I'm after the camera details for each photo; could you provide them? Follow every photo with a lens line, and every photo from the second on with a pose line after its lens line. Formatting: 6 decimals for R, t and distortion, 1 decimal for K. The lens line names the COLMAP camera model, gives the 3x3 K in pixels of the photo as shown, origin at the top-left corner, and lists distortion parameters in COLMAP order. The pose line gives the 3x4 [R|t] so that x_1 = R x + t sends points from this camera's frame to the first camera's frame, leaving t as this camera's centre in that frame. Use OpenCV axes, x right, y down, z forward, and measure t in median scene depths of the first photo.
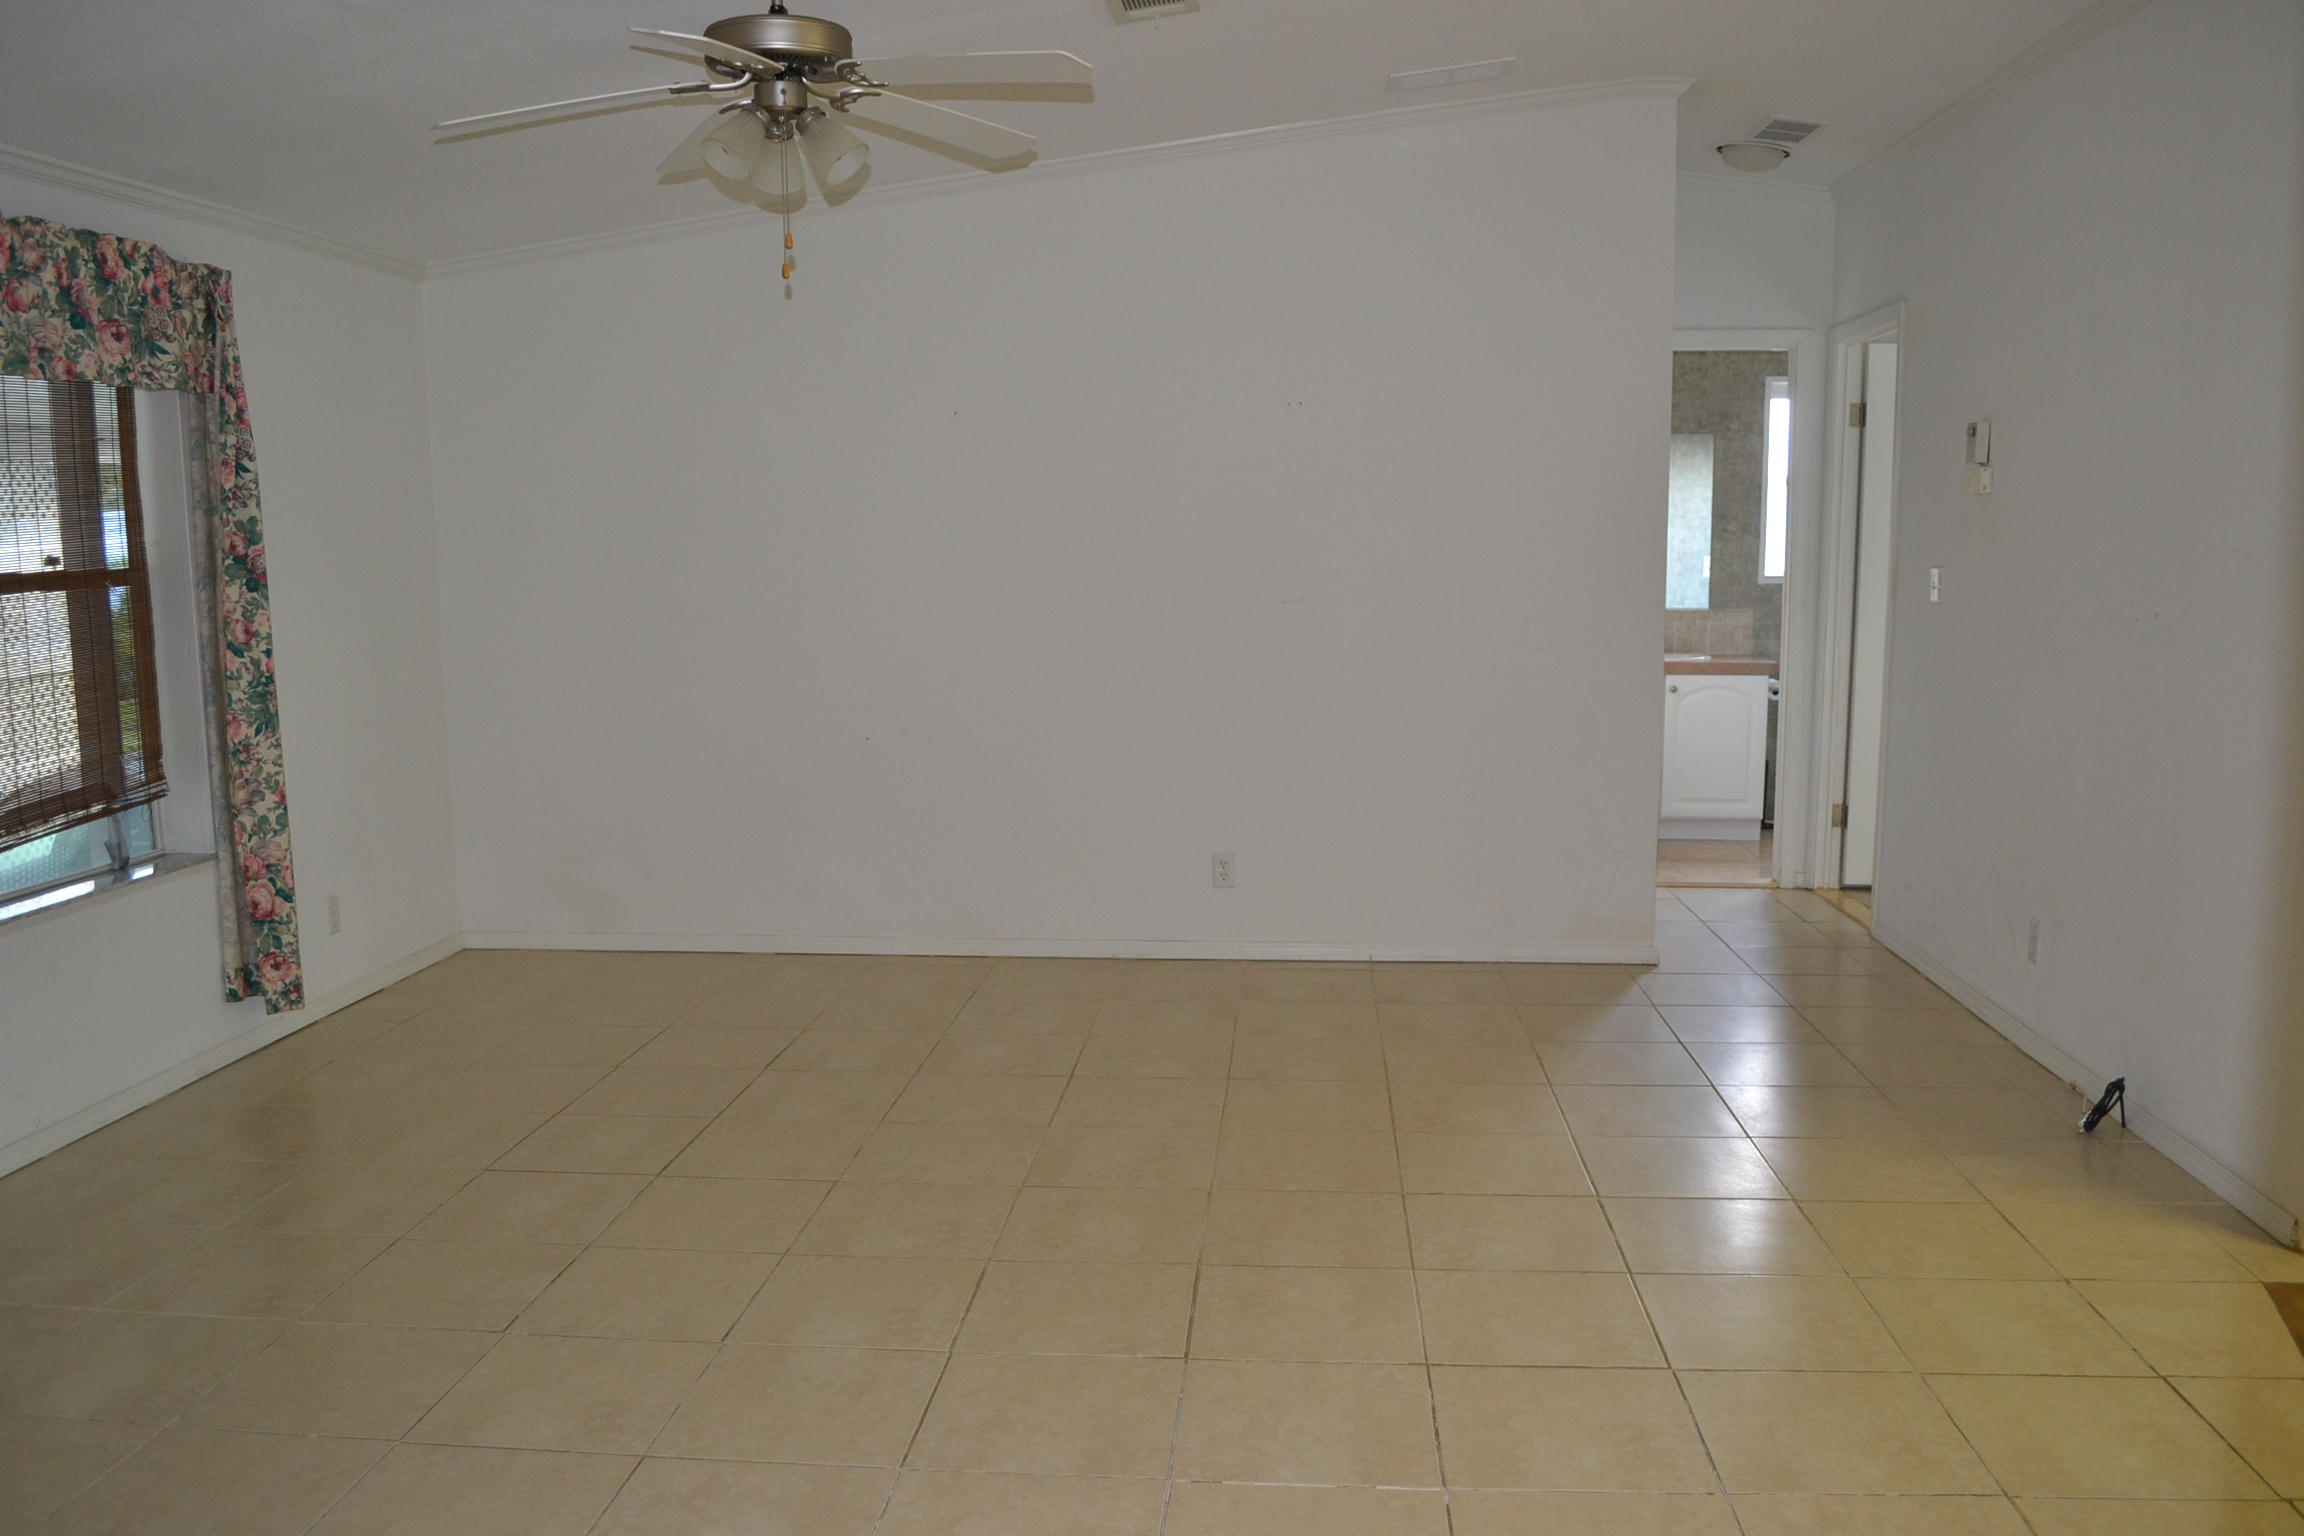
lens RADIAL K [[1835.7, 0, 1135.5], [0, 1835.7, 800.1], [0, 0, 1]] dist [-0.081295, 0.008468]
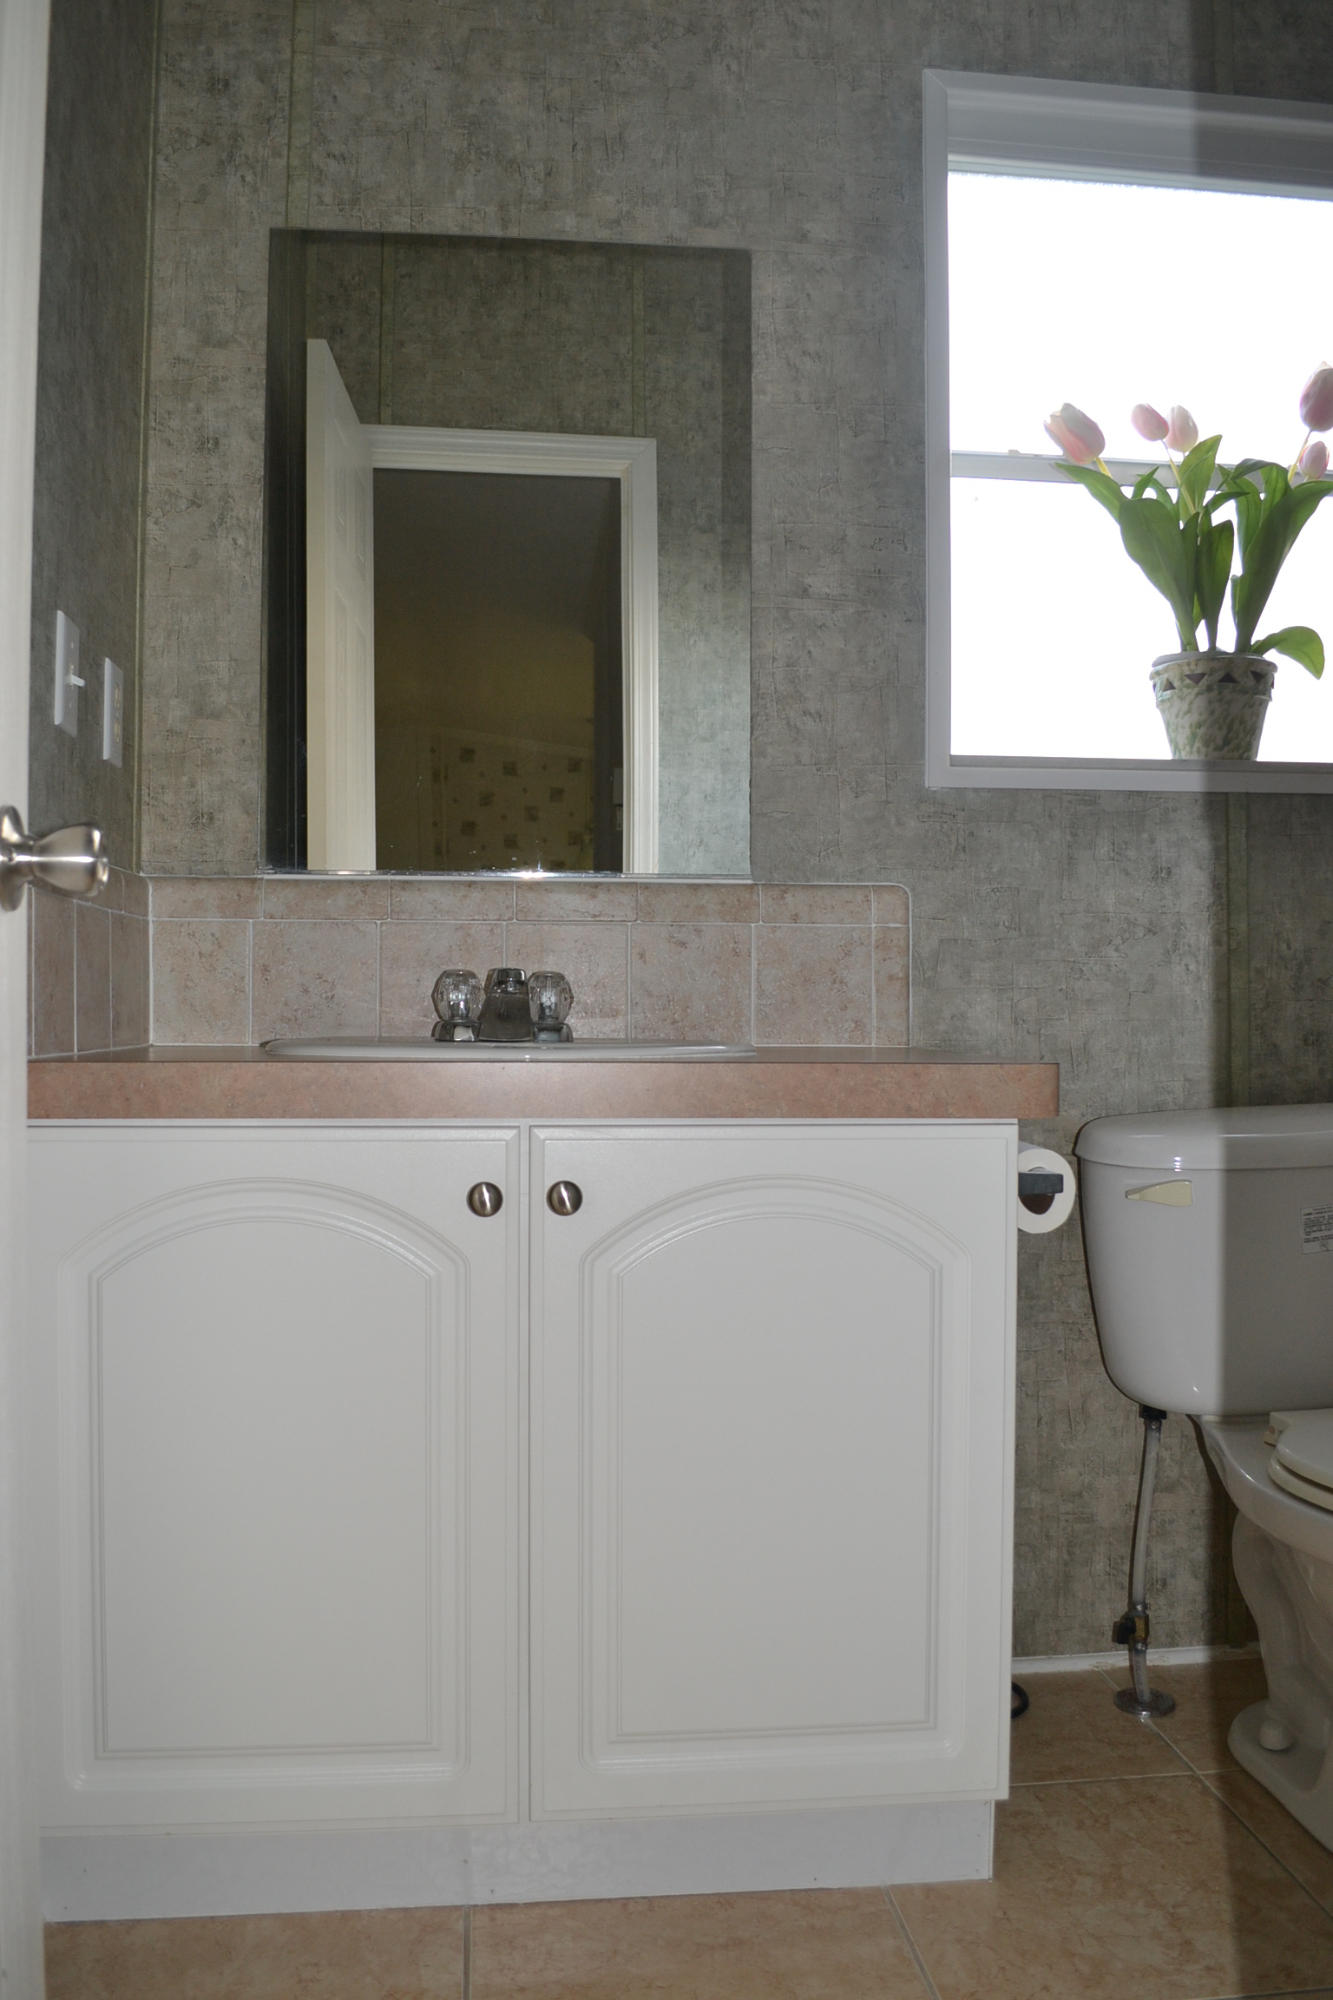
lens RADIAL K [[1593.5, 0, 666.5], [0, 1593.5, 1000.0], [0, 0, 1]] dist [-0.081295, 0.008468]
pose [[0.977775, 0.009242, 0.209453, 0.258218], [0.021444, 0.989380, -0.143760, -0.054895], [-0.208557, 0.145057, 0.967193, 0.791371]]
